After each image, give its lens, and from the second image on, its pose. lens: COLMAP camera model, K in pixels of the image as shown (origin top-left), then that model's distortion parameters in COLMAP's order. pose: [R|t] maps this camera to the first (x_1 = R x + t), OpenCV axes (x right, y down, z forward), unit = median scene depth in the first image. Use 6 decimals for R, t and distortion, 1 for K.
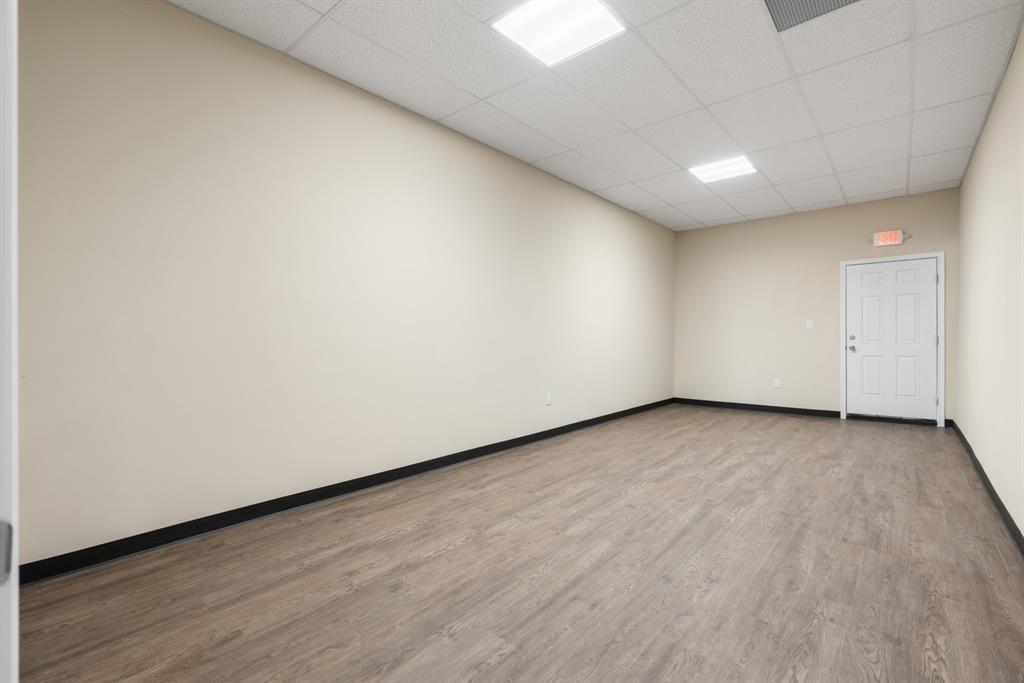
lens RADIAL K [[459.2, 0, 510.7], [0, 459.2, 343.7], [0, 0, 1]] dist [-0.027979, 0.000018]
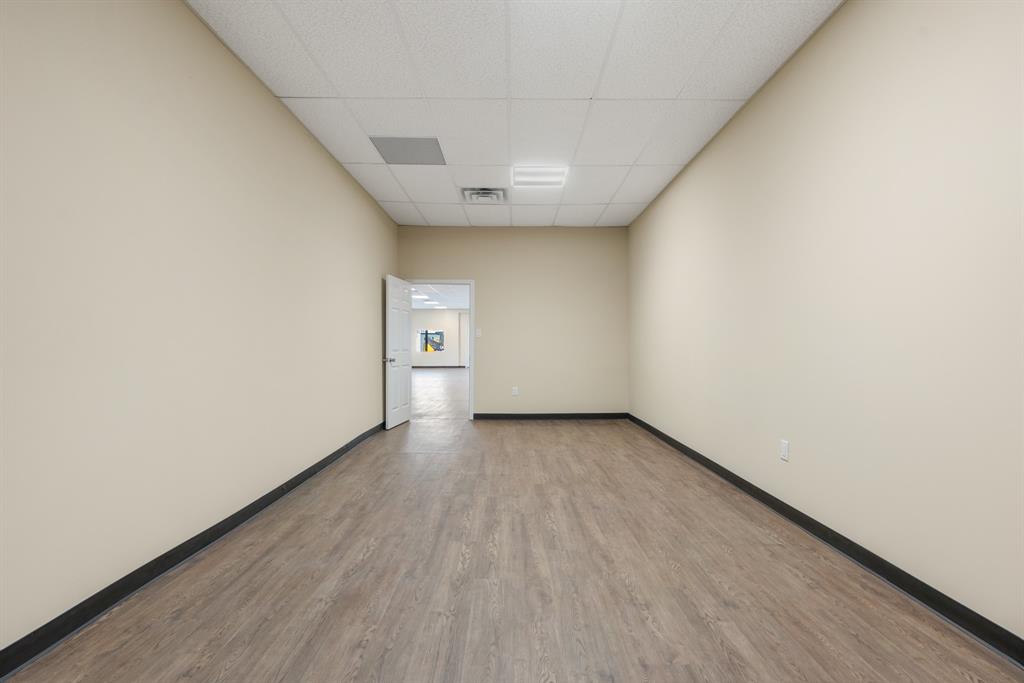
lens RADIAL K [[459.2, 0, 511.2], [0, 459.2, 341.3], [0, 0, 1]] dist [-0.027979, 0.000018]
pose [[-0.754385, 0.001604, -0.656430, 1.148802], [0.002140, 0.999998, -0.000016, -0.030911], [0.656429, -0.001417, -0.754387, 1.902831]]
